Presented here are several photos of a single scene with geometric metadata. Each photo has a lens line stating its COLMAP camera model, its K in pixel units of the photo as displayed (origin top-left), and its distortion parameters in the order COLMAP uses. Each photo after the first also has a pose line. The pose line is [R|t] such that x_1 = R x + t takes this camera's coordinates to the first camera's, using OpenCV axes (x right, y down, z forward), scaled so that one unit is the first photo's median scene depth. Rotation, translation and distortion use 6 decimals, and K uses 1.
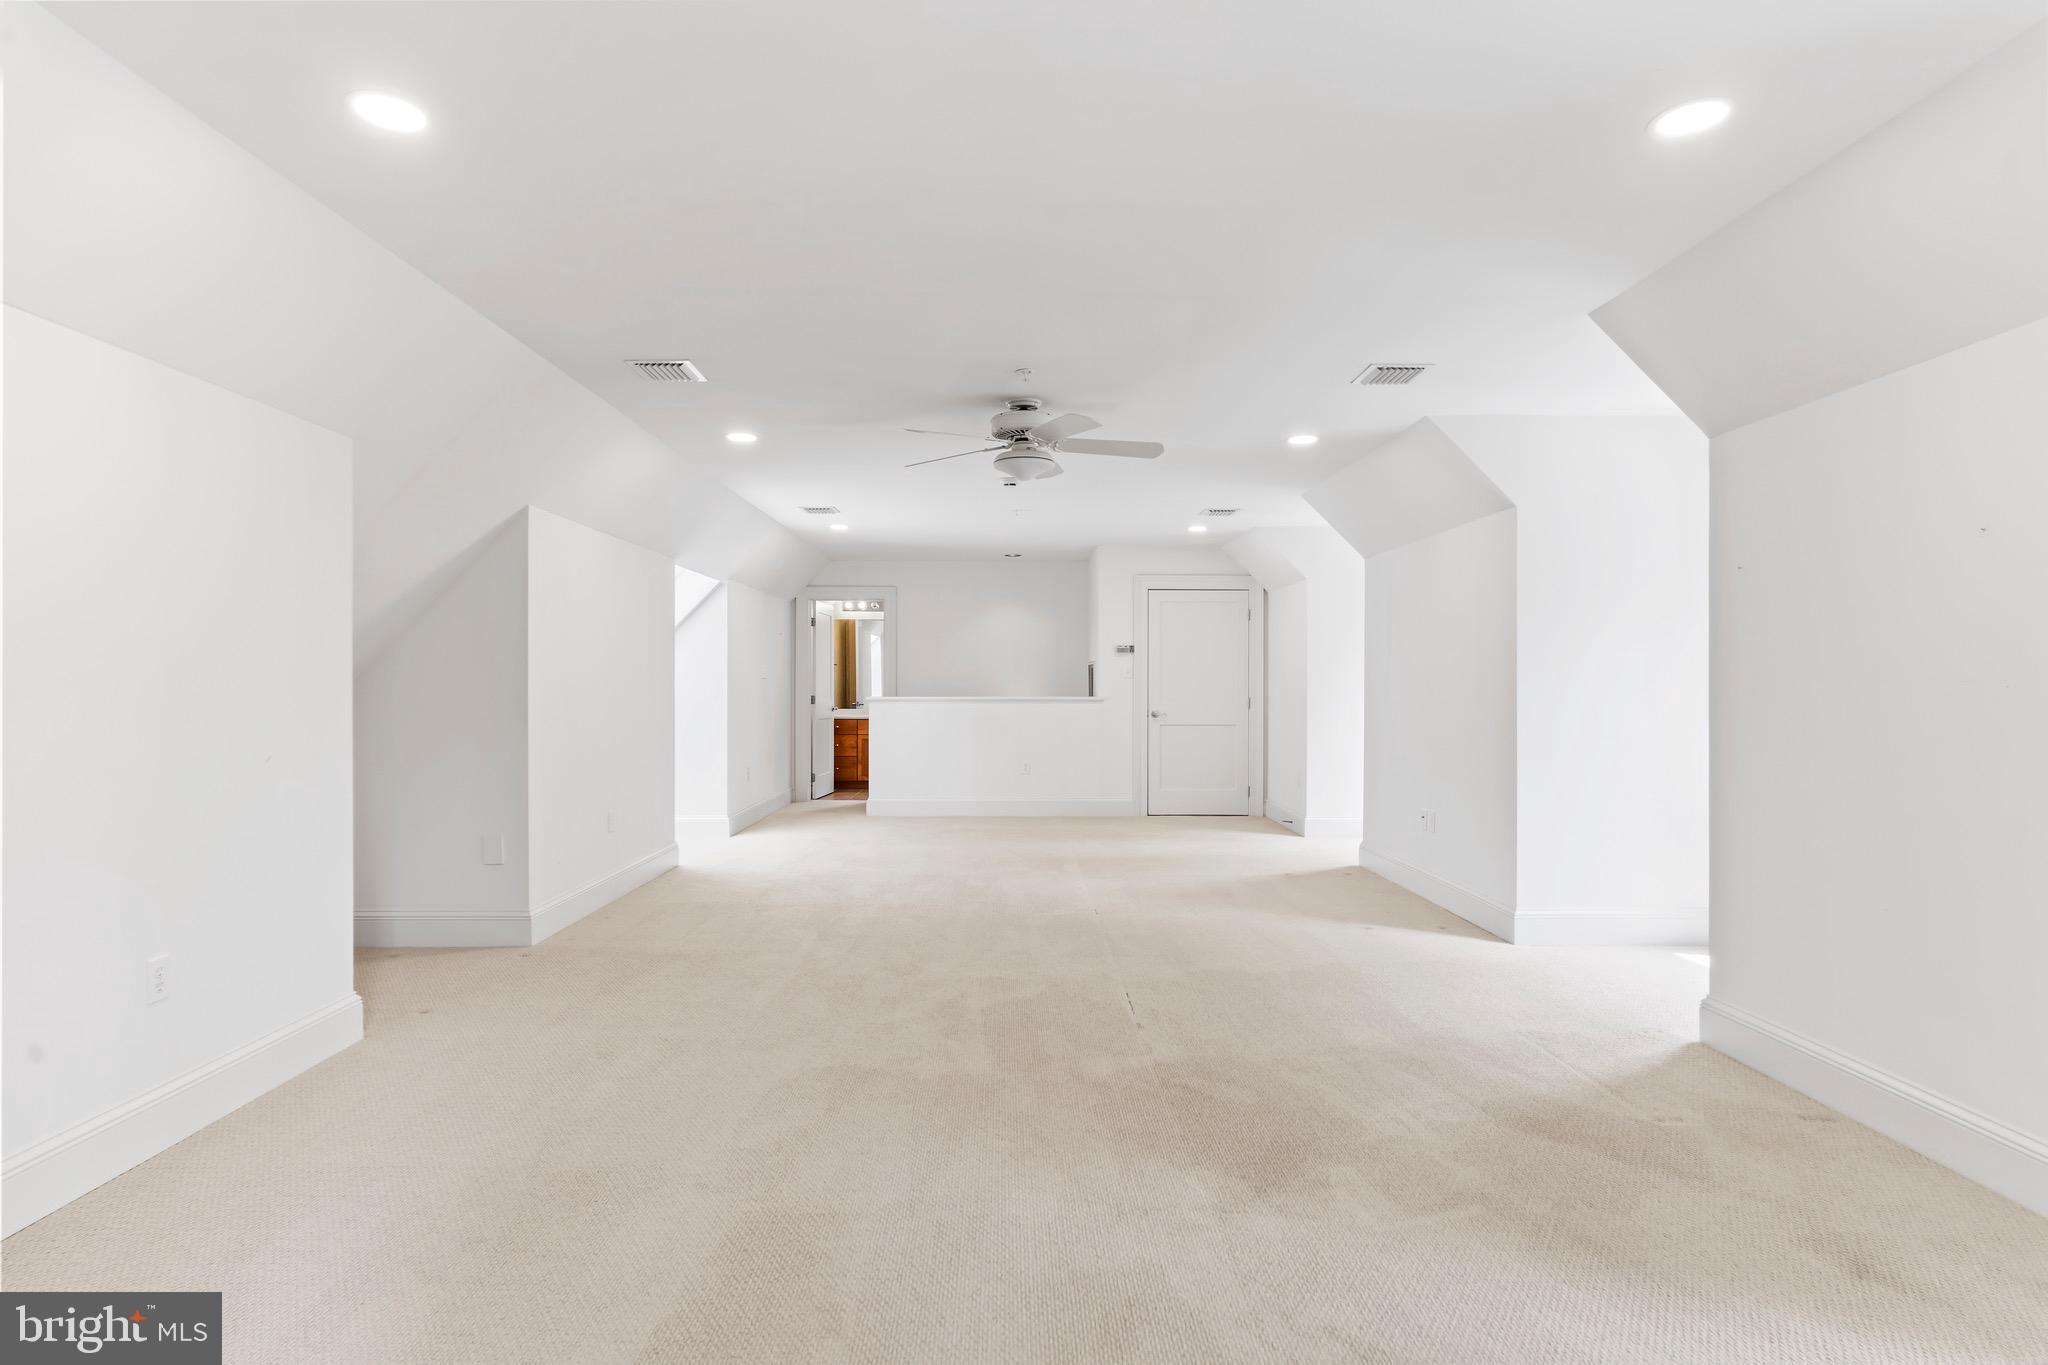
lens RADIAL K [[1067.3, 0, 1024.0], [0, 1067.3, 682.5], [0, 0, 1]] dist [-0.001308, 0.011364]
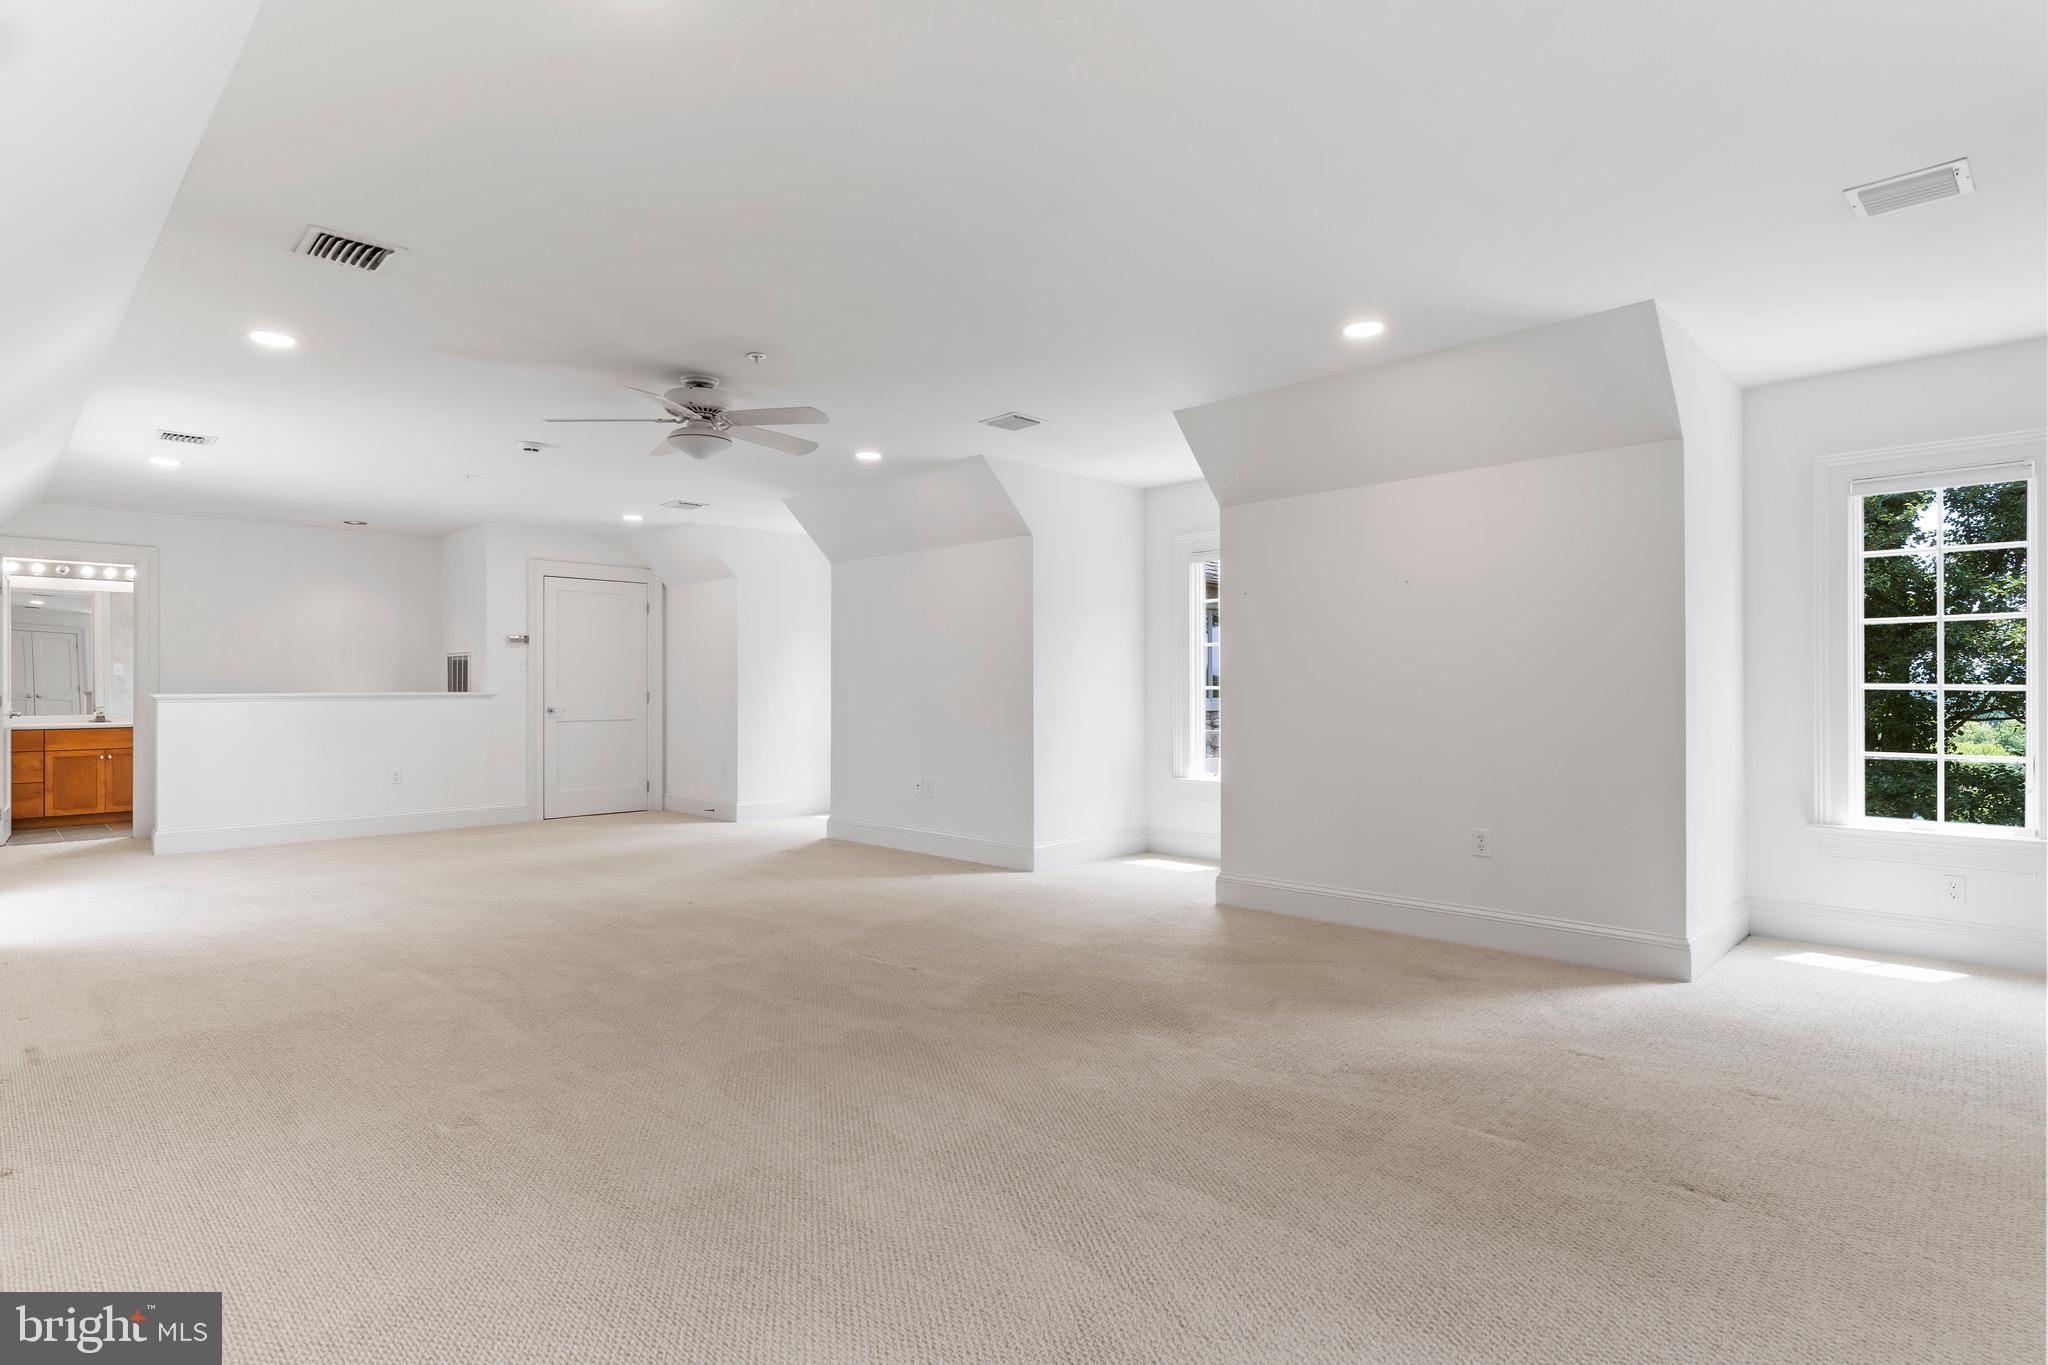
lens RADIAL K [[1067.3, 0, 1024.0], [0, 1067.3, 682.5], [0, 0, 1]] dist [-0.001308, 0.011364]
pose [[0.696323, -0.001227, 0.717727, -0.288262], [0.004484, 0.999986, -0.002641, 0.011087], [-0.717714, 0.005057, 0.696319, 0.062093]]
